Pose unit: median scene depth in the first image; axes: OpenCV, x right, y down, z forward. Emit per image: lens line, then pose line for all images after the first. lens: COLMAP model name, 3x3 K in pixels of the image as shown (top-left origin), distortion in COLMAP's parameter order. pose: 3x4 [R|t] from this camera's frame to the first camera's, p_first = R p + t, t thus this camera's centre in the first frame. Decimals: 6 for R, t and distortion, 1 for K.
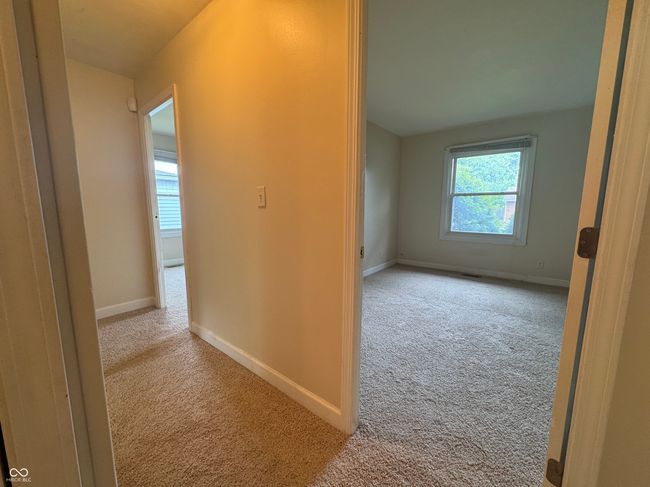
lens RADIAL K [[262.5, 0, 318.6], [0, 262.5, 246.6], [0, 0, 1]] dist [-0.003997, 0.000917]
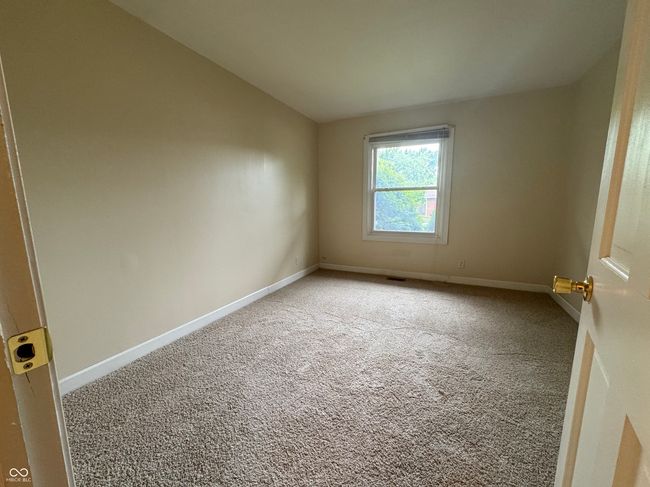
lens RADIAL K [[262.5, 0, 319.1], [0, 262.5, 244.8], [0, 0, 1]] dist [-0.003997, 0.000917]
pose [[0.973735, -0.039751, 0.224186, 0.131762], [0.038830, 0.999210, 0.008516, -0.027252], [-0.224347, 0.000413, 0.974509, 0.186027]]
